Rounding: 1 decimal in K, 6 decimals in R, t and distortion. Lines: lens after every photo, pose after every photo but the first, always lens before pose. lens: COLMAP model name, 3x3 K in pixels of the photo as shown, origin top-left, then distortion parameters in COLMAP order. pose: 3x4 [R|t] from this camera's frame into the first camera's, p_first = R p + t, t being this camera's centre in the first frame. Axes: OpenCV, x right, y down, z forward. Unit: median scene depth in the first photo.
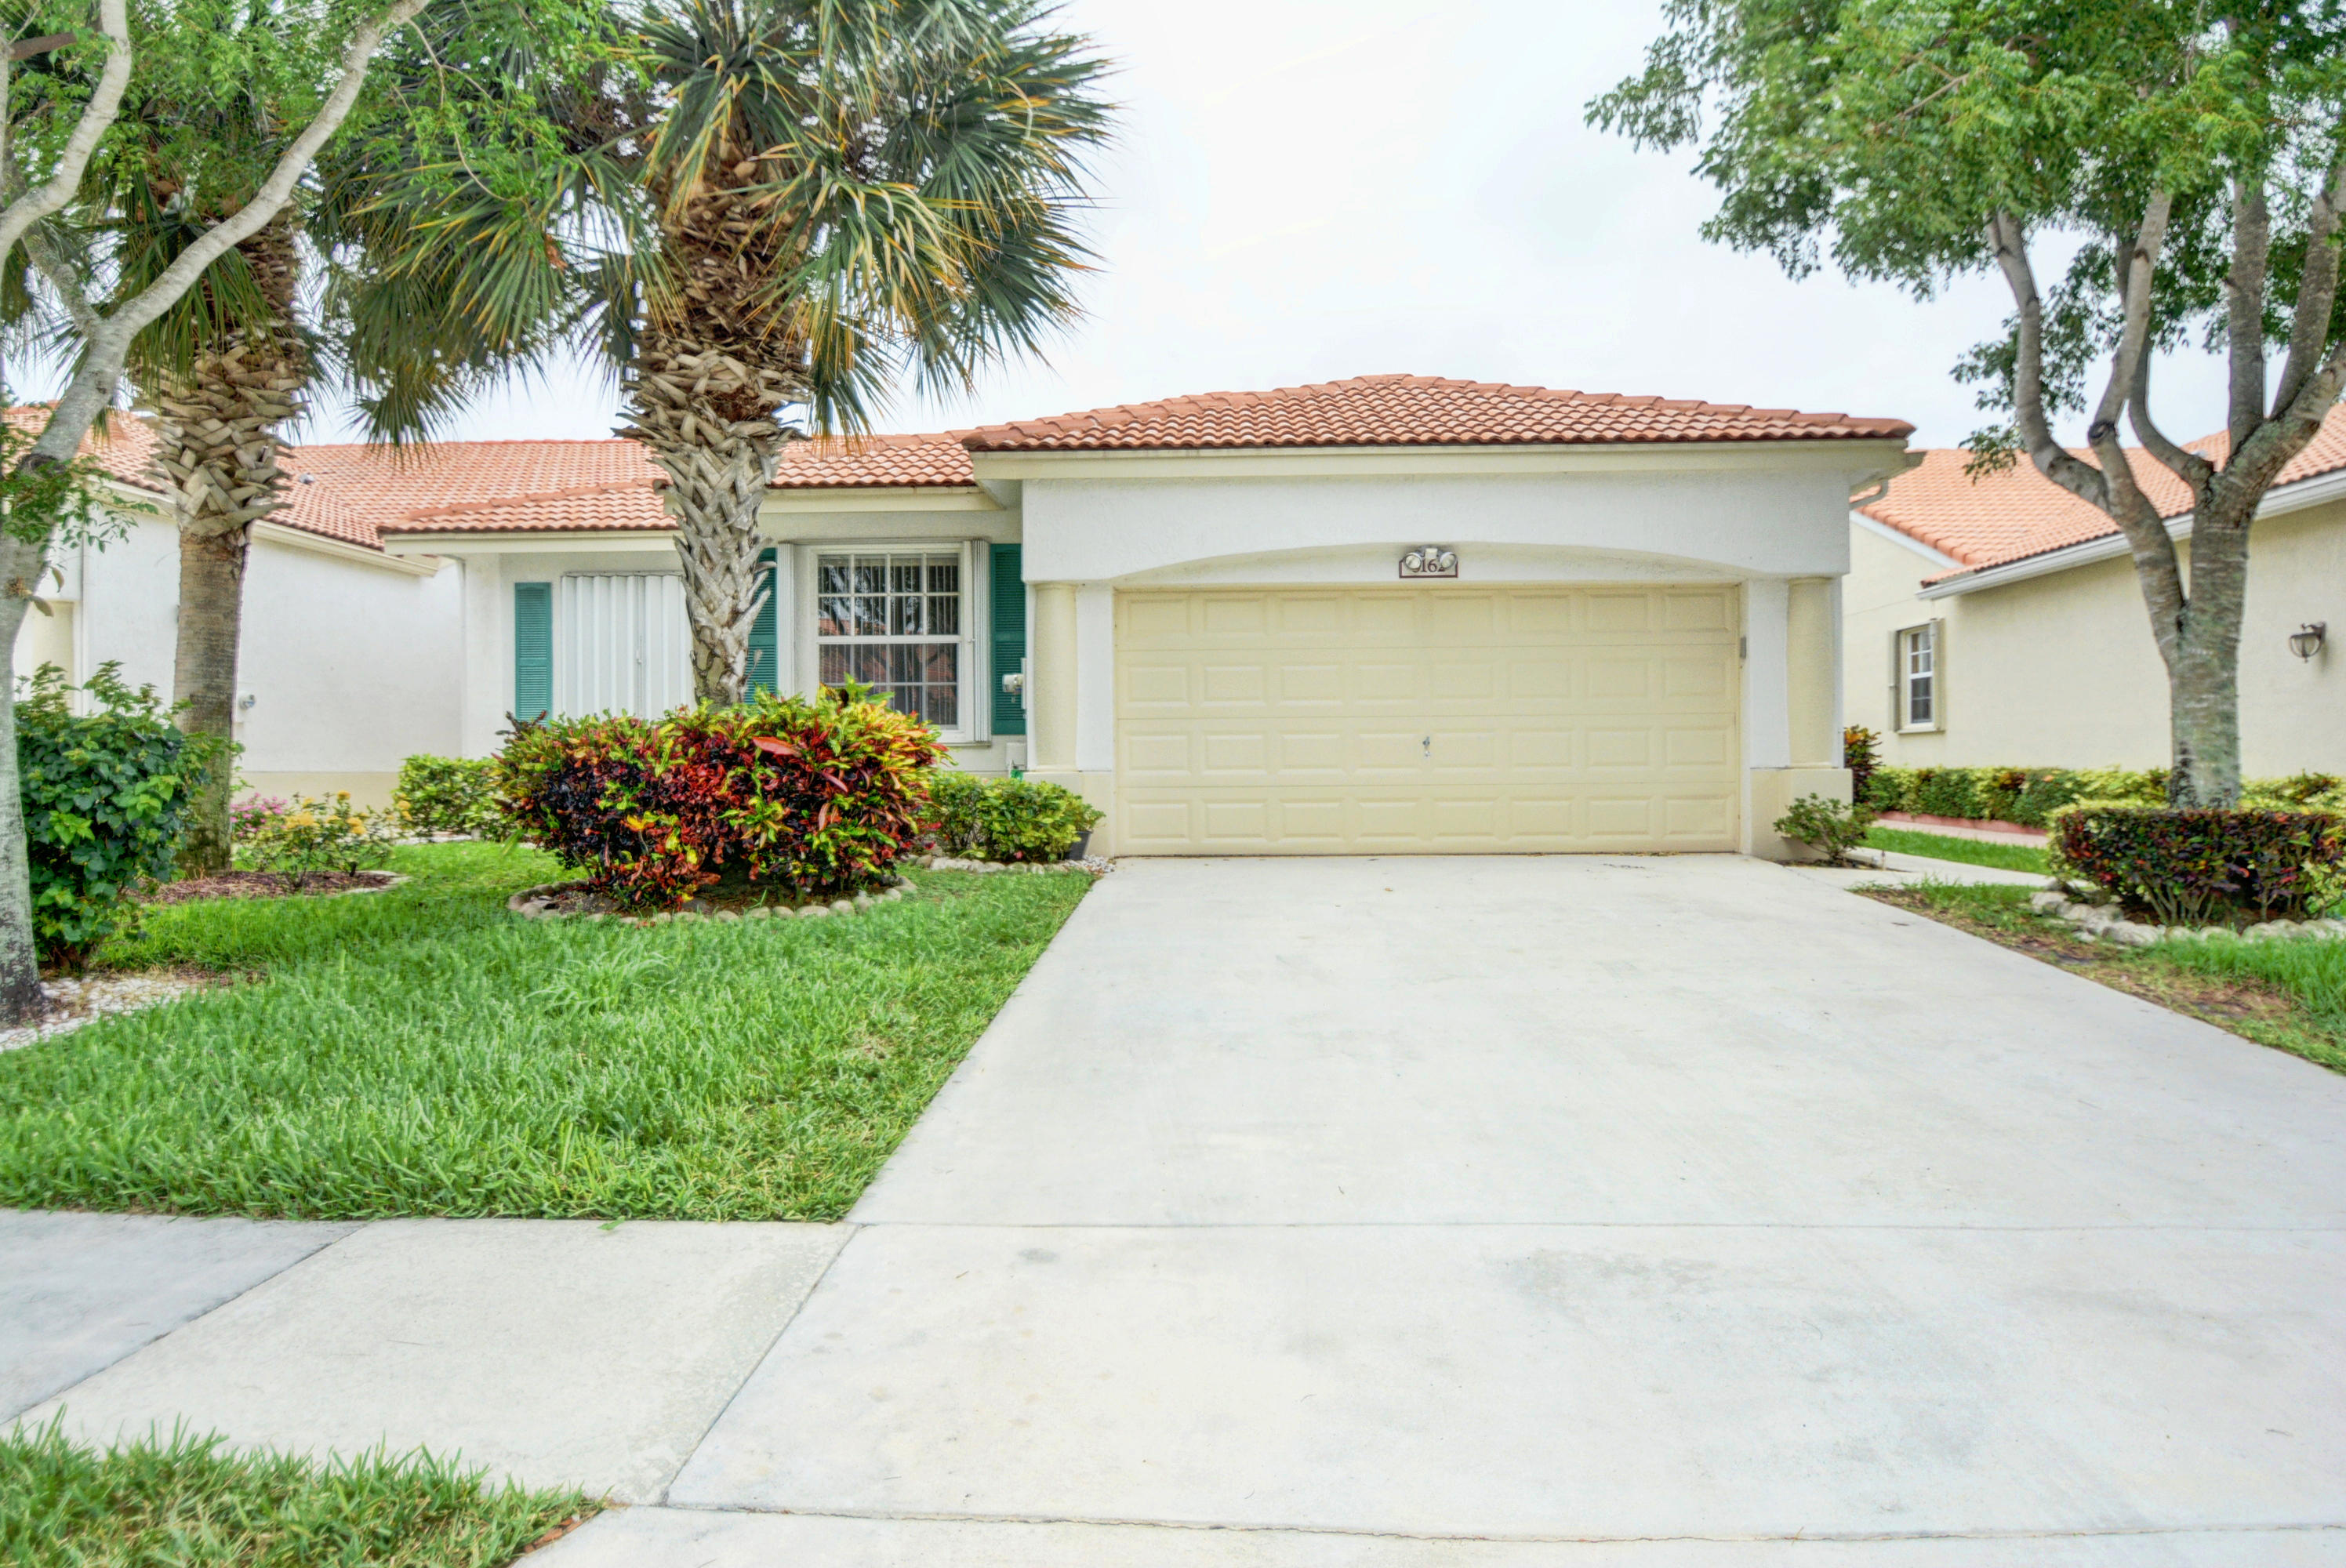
lens RADIAL K [[1264.9, 0, 1167.1], [0, 1264.9, 776.8], [0, 0, 1]] dist [-0.013933, -0.000858]
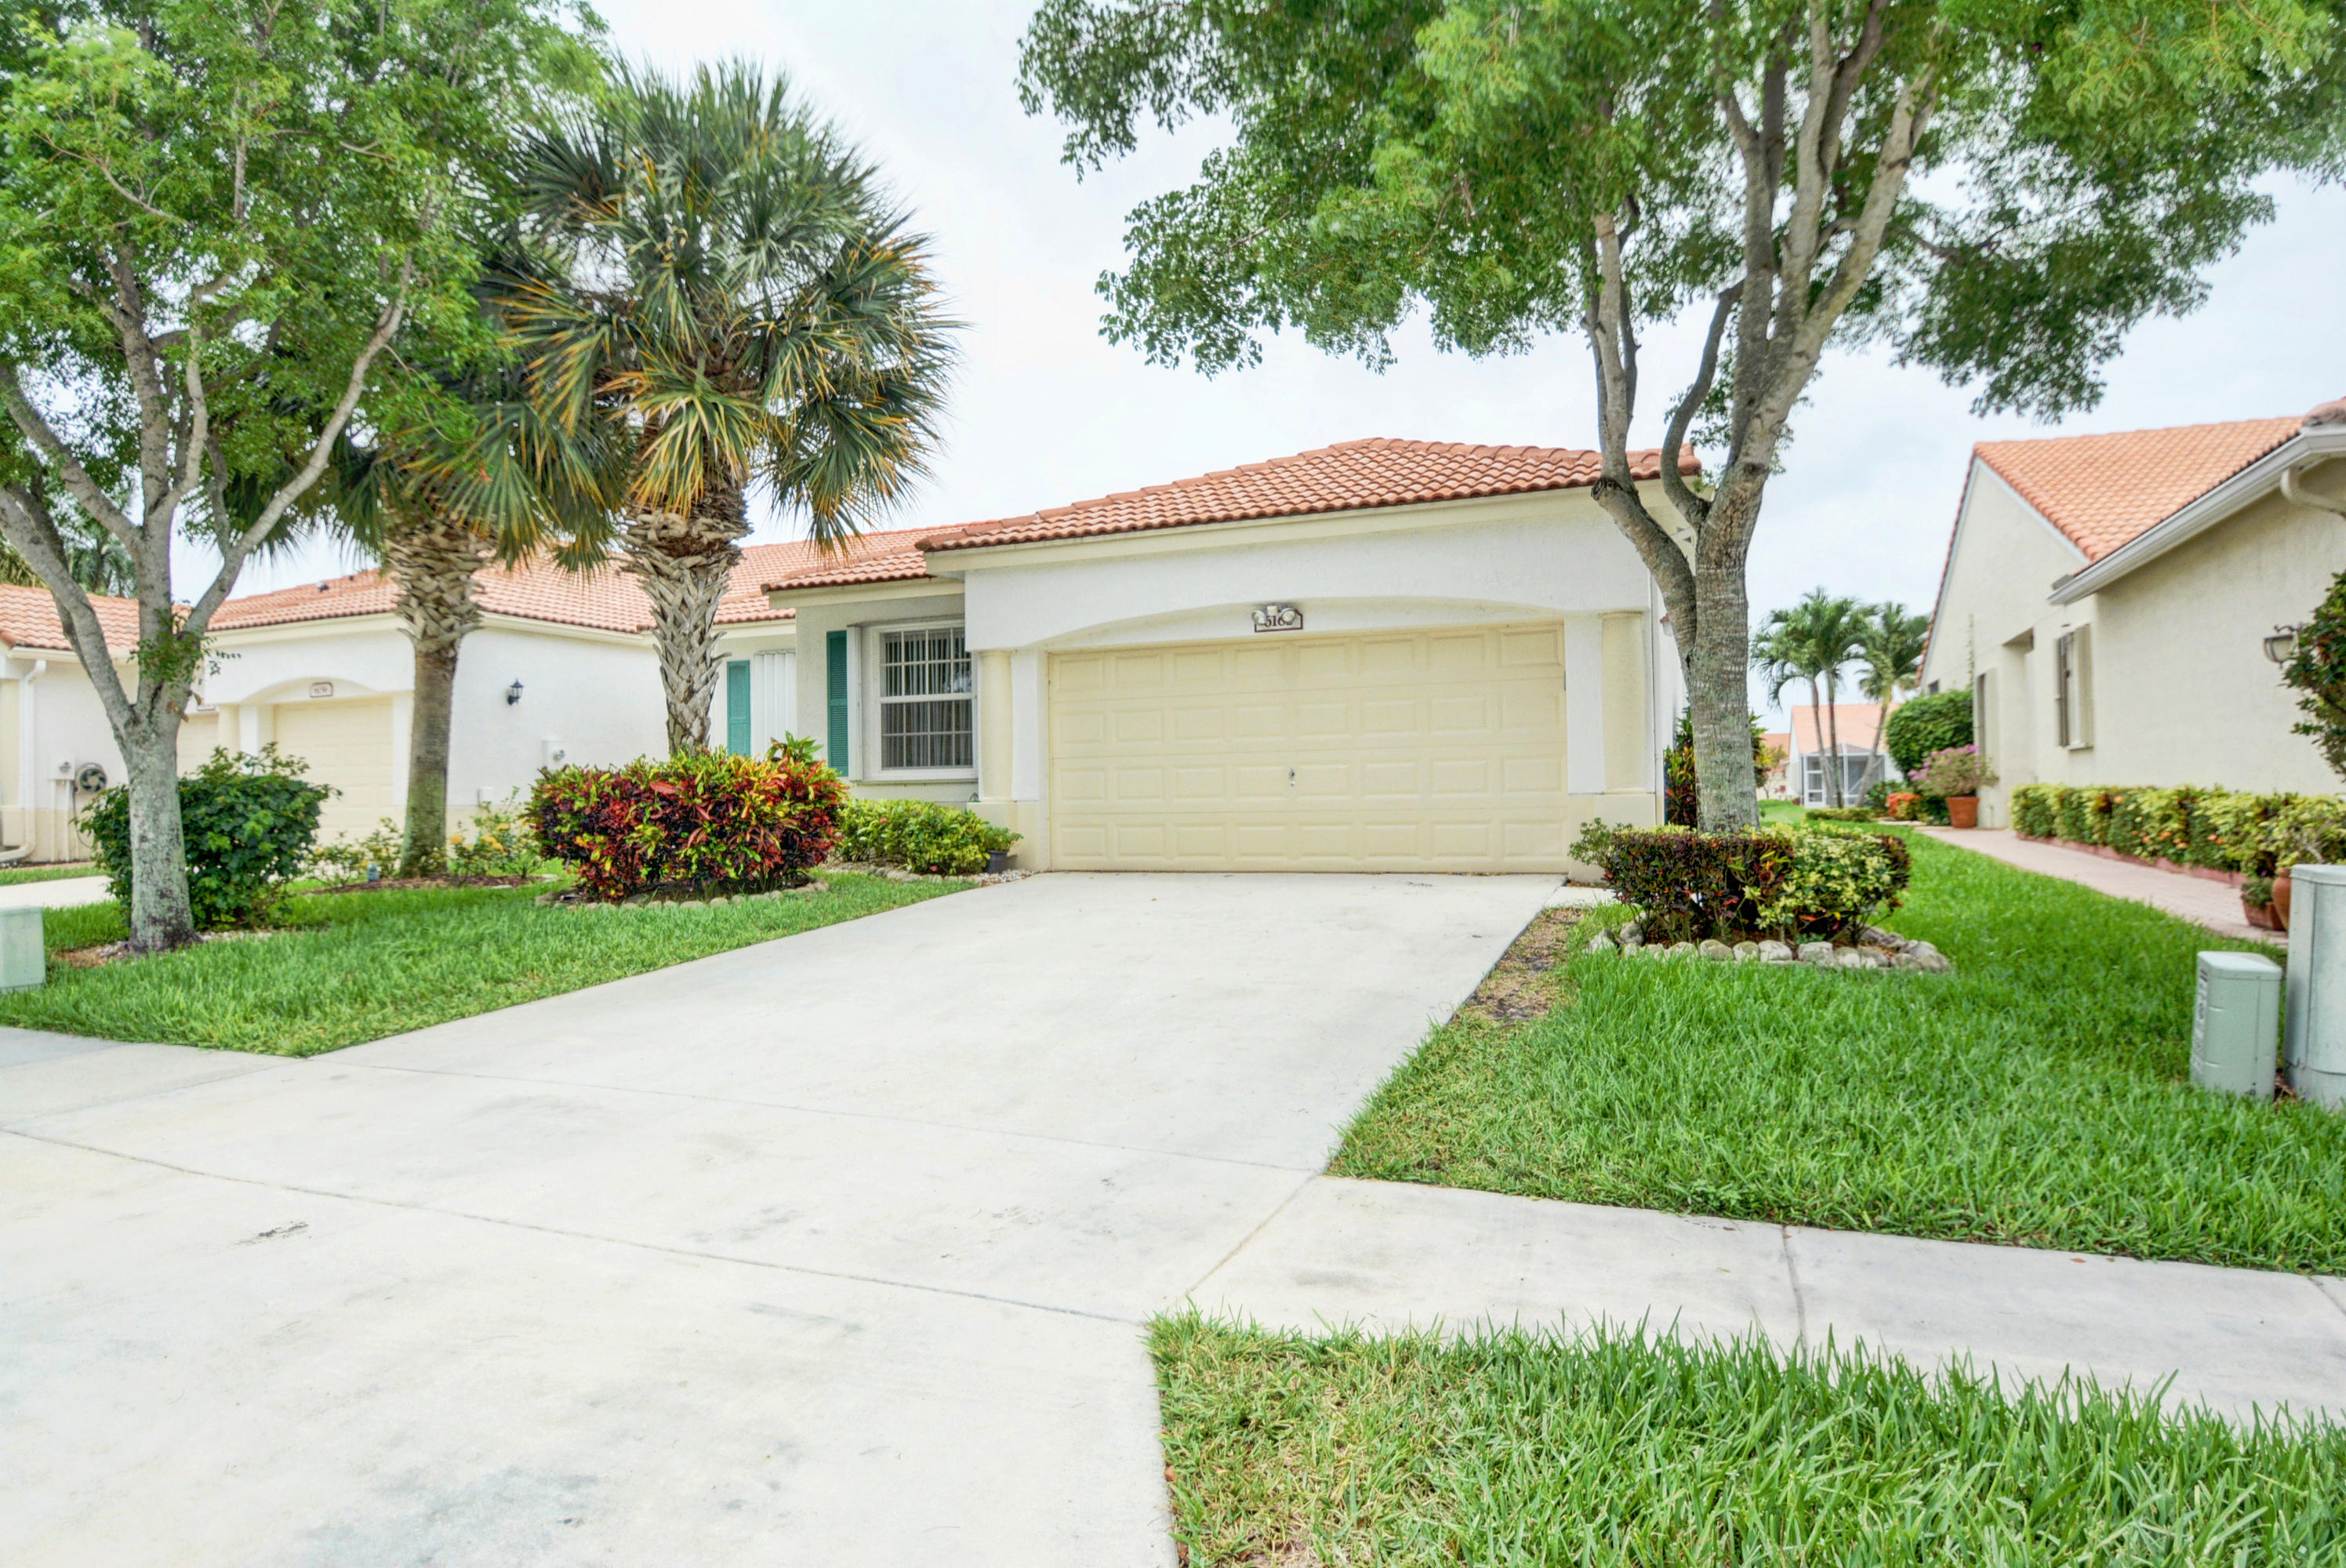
lens RADIAL K [[1218.3, 0, 1172.0], [0, 1218.3, 790.4], [0, 0, 1]] dist [-0.003734, -0.000115]
pose [[0.942749, -0.009858, -0.333358, 0.565025], [0.007021, 0.999928, -0.009716, -0.003149], [0.333430, 0.006819, 0.942750, -0.088591]]
